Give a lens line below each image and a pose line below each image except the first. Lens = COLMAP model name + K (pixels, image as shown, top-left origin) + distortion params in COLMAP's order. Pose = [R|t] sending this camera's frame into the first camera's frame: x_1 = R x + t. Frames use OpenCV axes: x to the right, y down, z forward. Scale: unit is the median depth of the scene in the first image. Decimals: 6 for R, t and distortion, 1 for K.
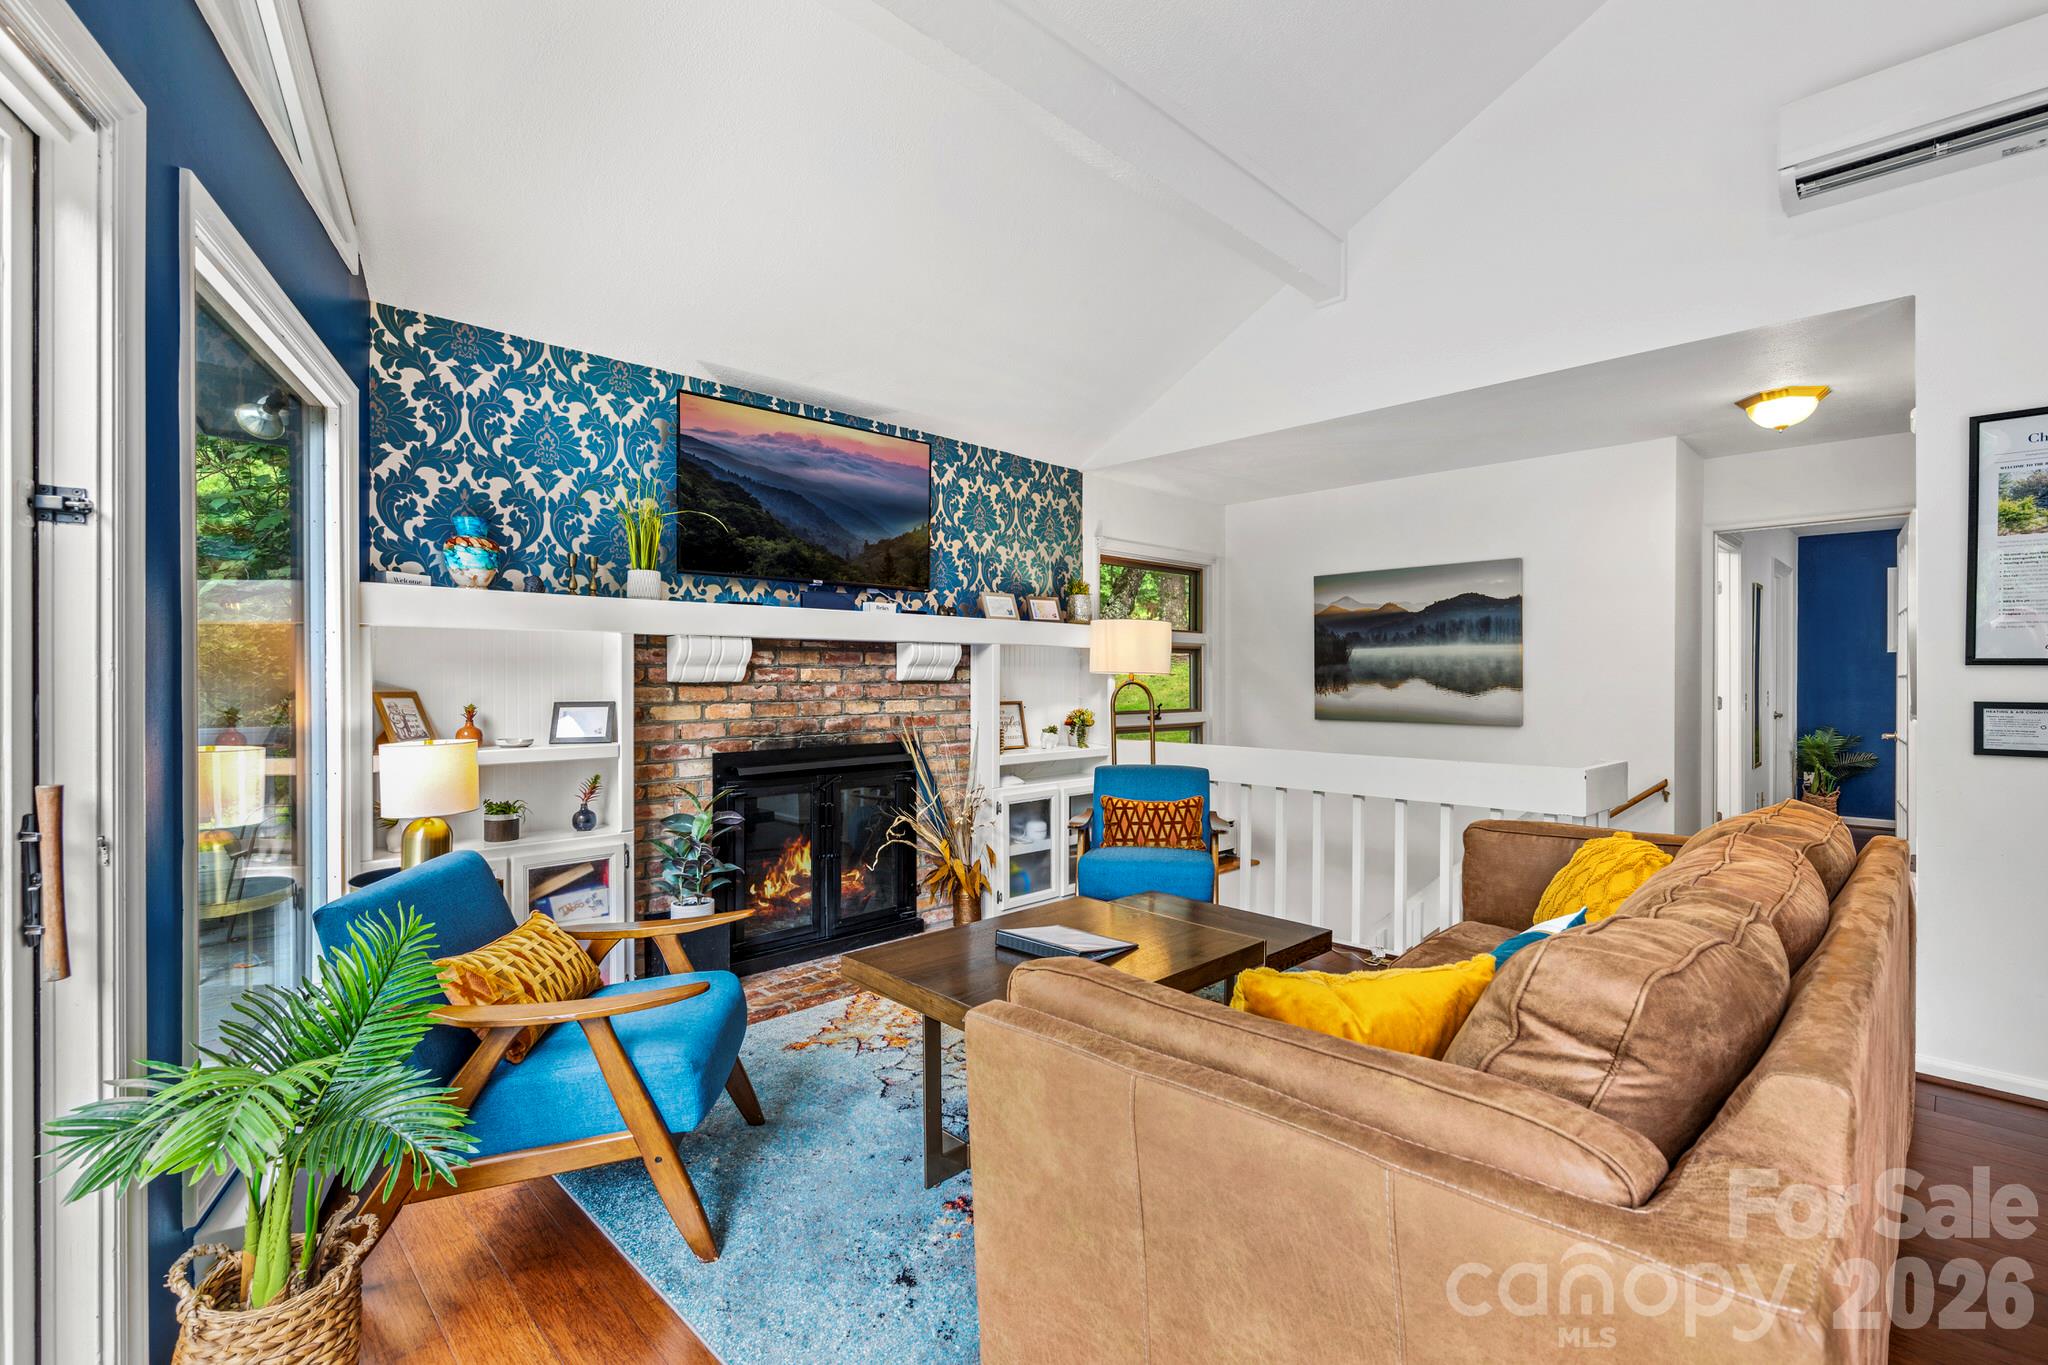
lens RADIAL K [[913.2, 0, 1024.0], [0, 913.2, 682.5], [0, 0, 1]] dist [-0.000526, 0.000229]
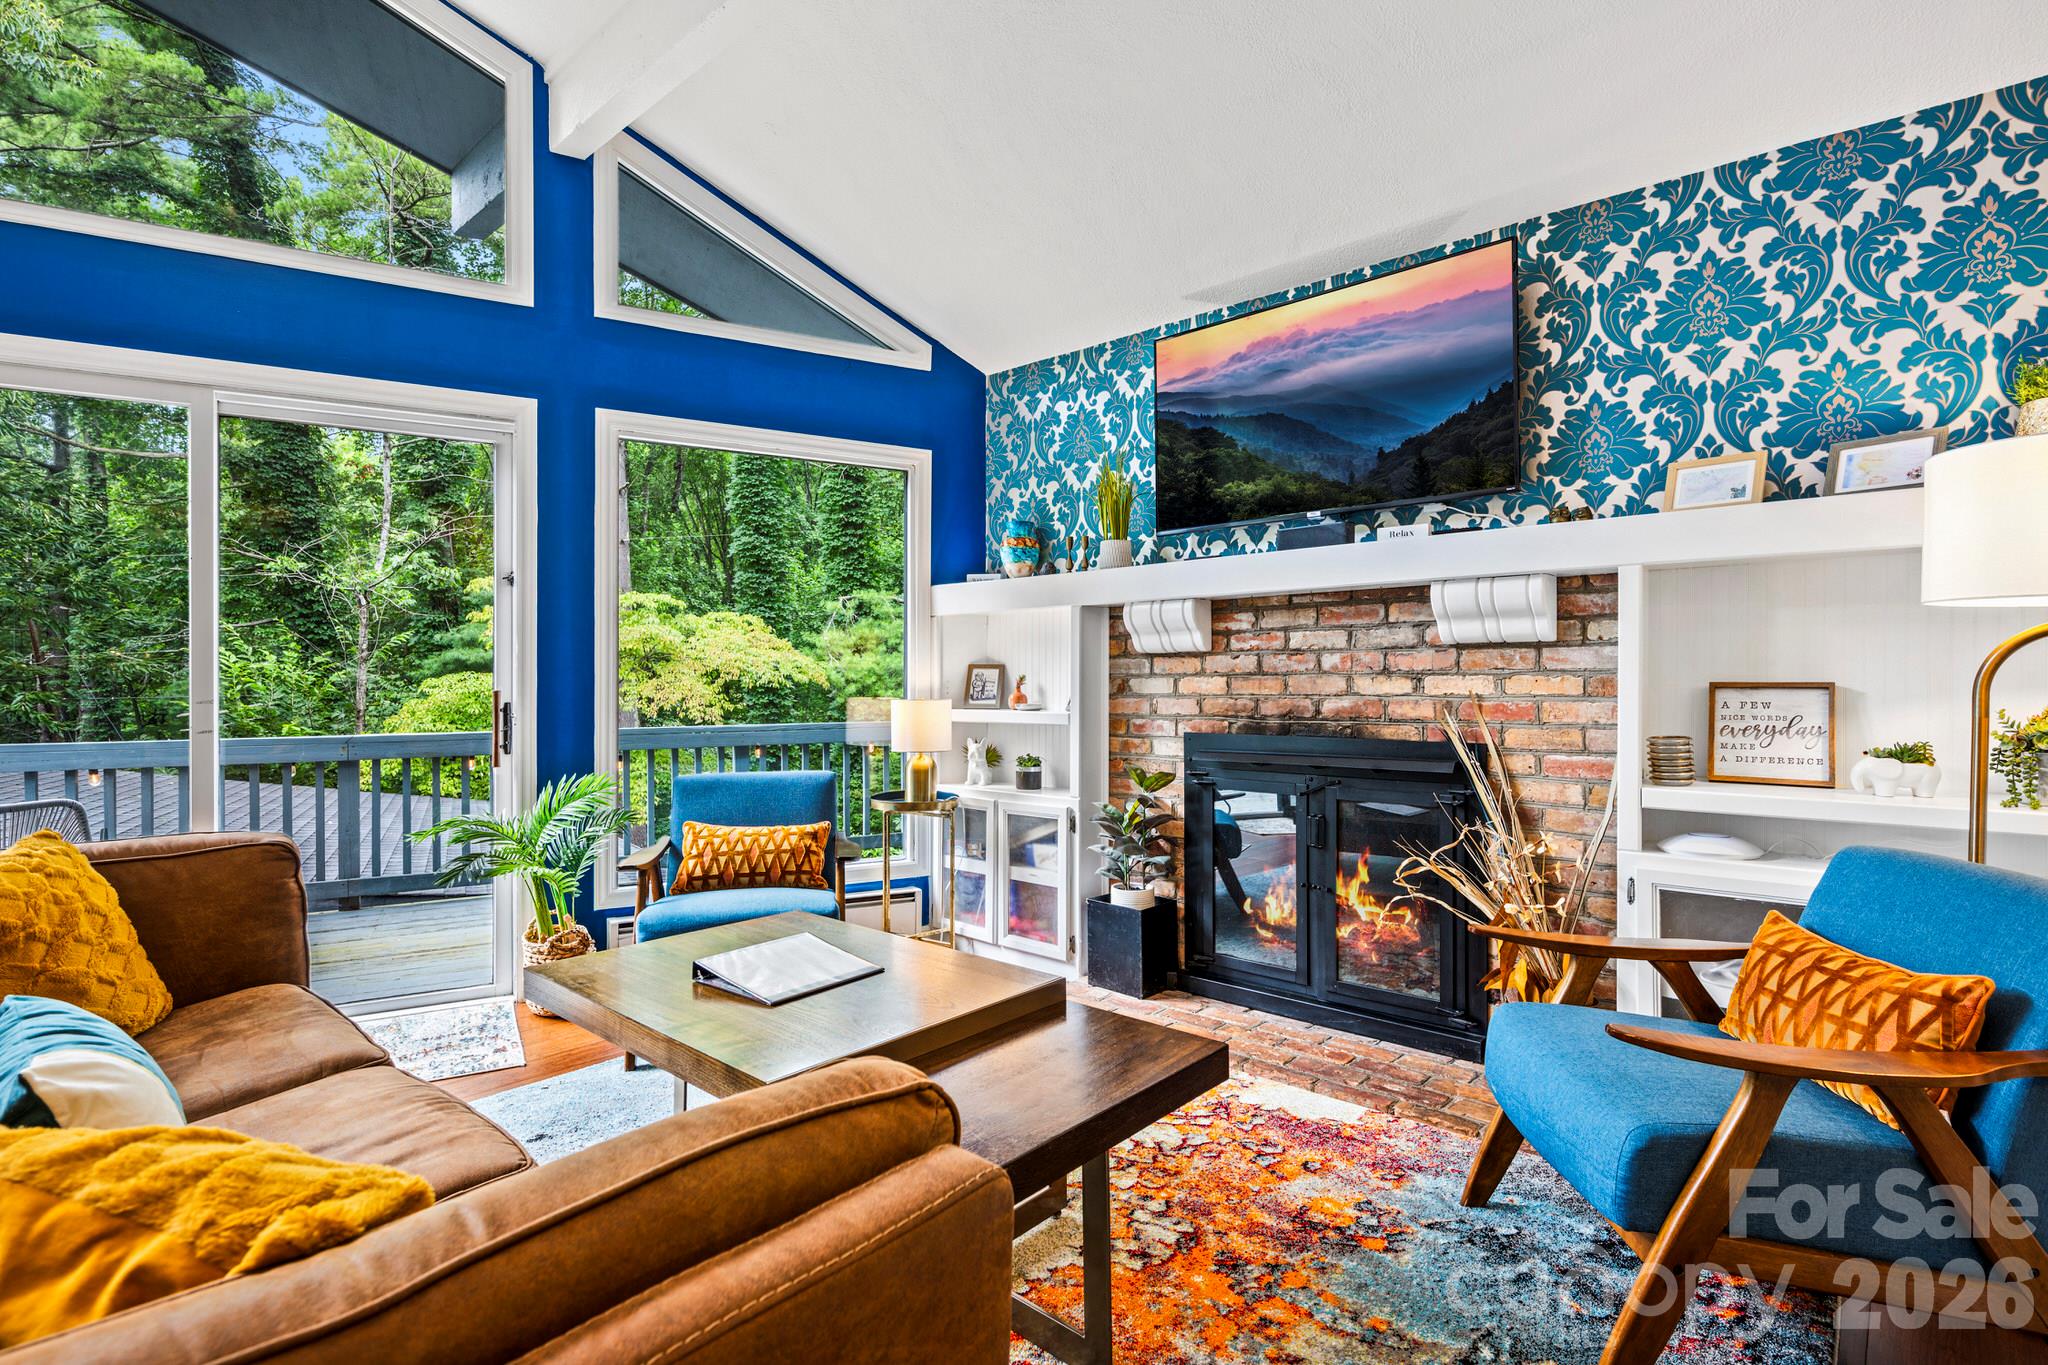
lens RADIAL K [[989.4, 0, 1029.7], [0, 989.4, 681.5], [0, 0, 1]] dist [-0.000016, -0.000360]
pose [[0.069456, -0.000816, -0.997585, 0.554401], [-0.004343, 0.999990, -0.001120, 0.027199], [0.997576, 0.004410, 0.069451, 0.710653]]
